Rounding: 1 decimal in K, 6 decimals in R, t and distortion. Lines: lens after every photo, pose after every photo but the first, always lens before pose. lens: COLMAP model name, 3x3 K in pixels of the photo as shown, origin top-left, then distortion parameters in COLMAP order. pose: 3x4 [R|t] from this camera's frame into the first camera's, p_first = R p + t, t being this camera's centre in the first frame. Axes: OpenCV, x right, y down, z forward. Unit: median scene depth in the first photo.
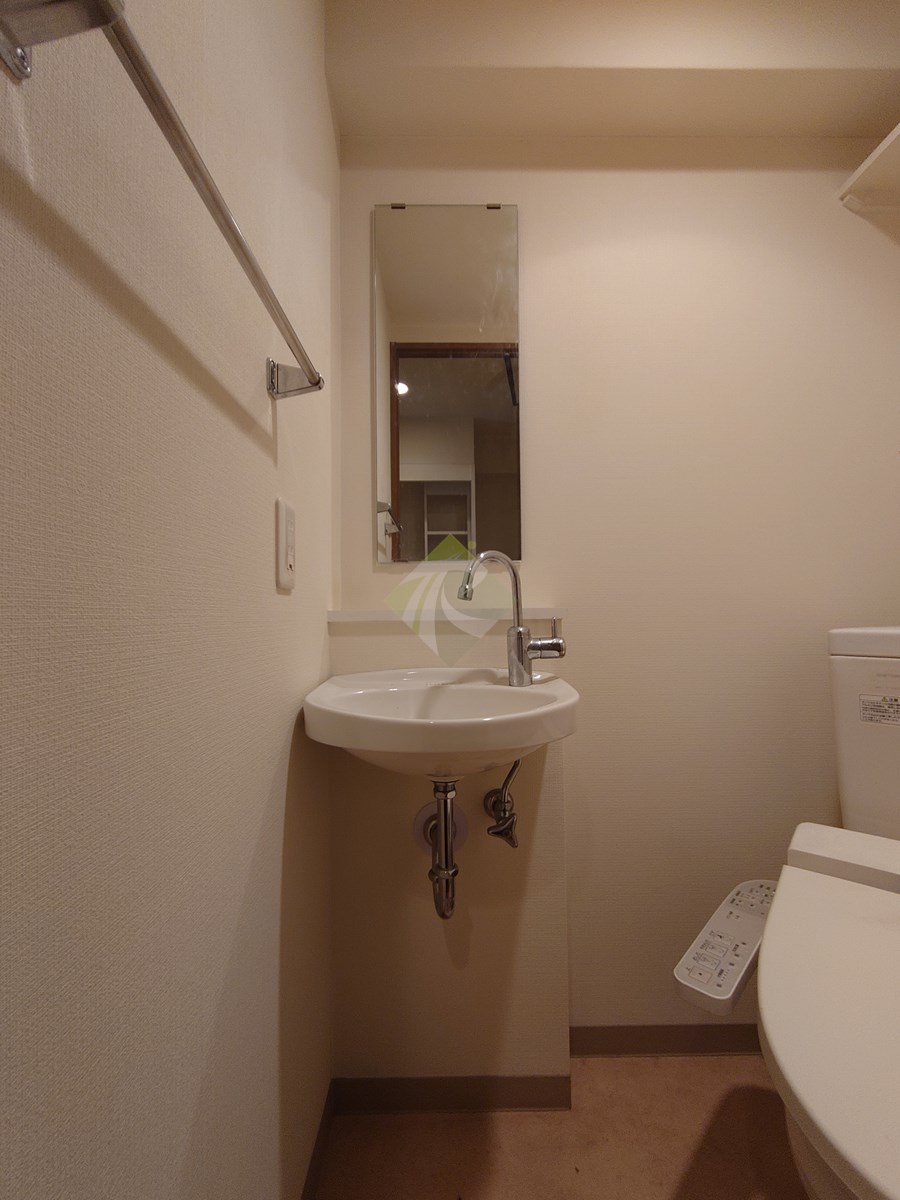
lens RADIAL K [[511.7, 0, 452.7], [0, 511.7, 599.0], [0, 0, 1]] dist [0.001429, -0.003594]
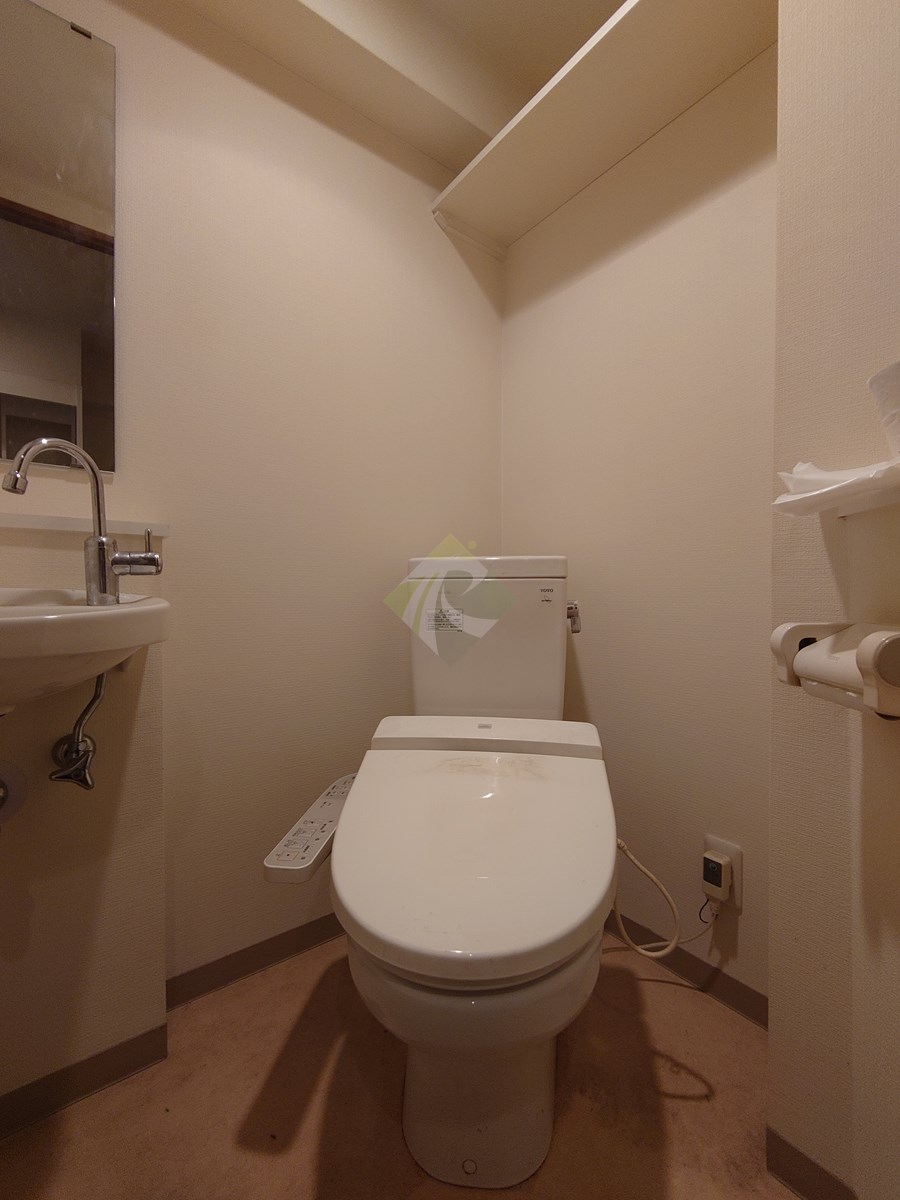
lens RADIAL K [[511.7, 0, 452.7], [0, 511.7, 599.0], [0, 0, 1]] dist [0.001429, -0.003594]
pose [[0.799224, 0.003615, 0.601023, 0.086425], [-0.023499, 0.999405, 0.025238, 0.123258], [-0.600574, -0.034294, 0.798833, -0.037088]]
